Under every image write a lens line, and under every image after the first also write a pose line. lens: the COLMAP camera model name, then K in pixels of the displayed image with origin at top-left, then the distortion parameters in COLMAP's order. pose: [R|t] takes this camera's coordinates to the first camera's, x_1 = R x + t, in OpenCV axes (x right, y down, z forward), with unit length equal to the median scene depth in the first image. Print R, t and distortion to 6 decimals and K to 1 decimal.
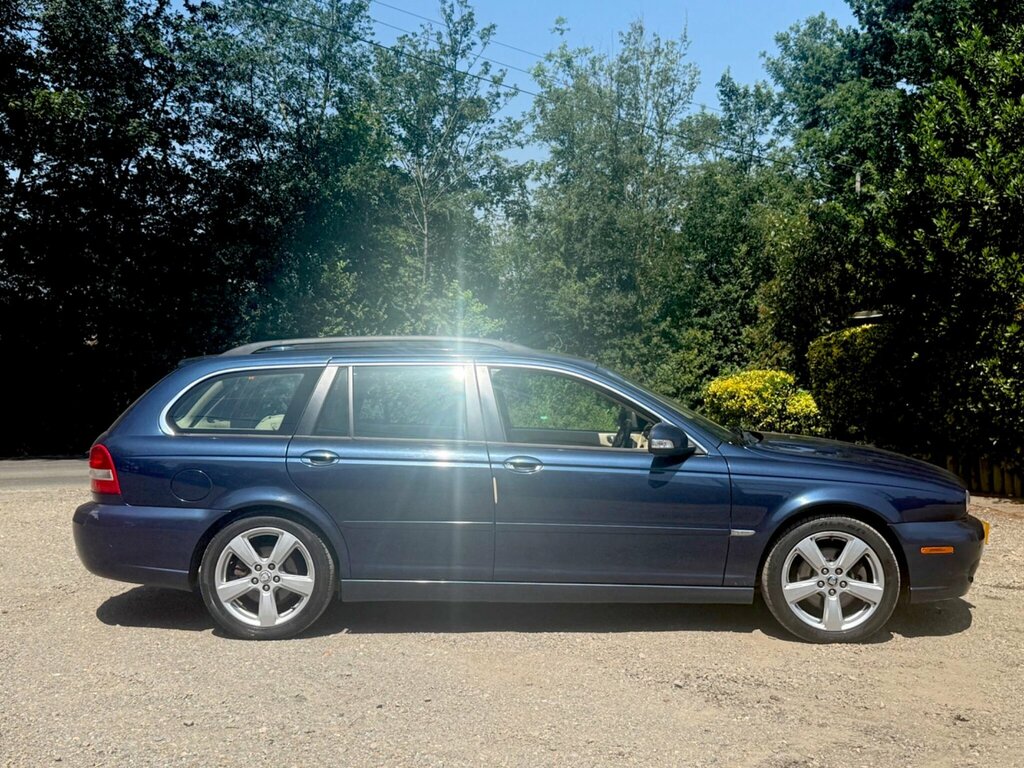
lens RADIAL K [[1216.3, 0, 512.0], [0, 1216.3, 384.0], [0, 0, 1]] dist [0.189023, -0.447271]
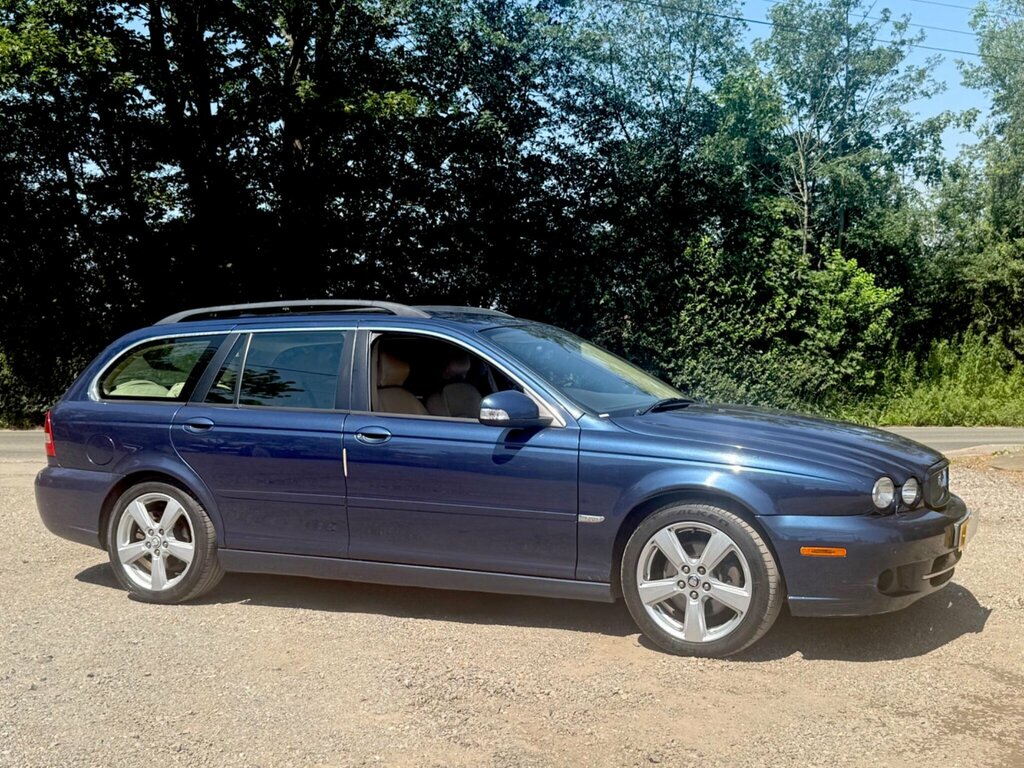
lens RADIAL K [[1216.3, 0, 512.0], [0, 1216.3, 384.0], [0, 0, 1]] dist [0.189023, -0.447271]
pose [[0.905662, 0.000132, -0.424001, 0.488576], [0.005451, 0.999914, 0.011956, 0.015779], [0.423966, -0.013140, 0.905583, 0.197329]]
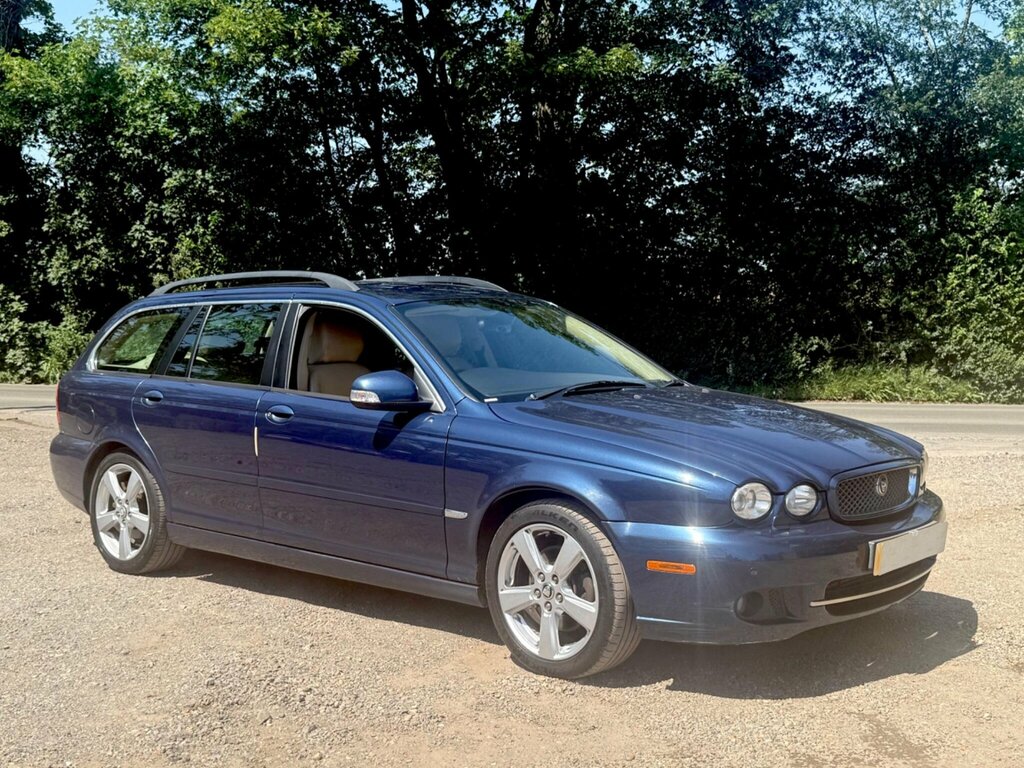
lens RADIAL K [[1216.3, 0, 512.0], [0, 1216.3, 384.0], [0, 0, 1]] dist [0.189023, -0.447271]
pose [[0.752755, 0.030485, -0.657594, 0.703735], [-0.003616, 0.999104, 0.042178, 0.005763], [0.658290, -0.029372, 0.752191, 0.432283]]
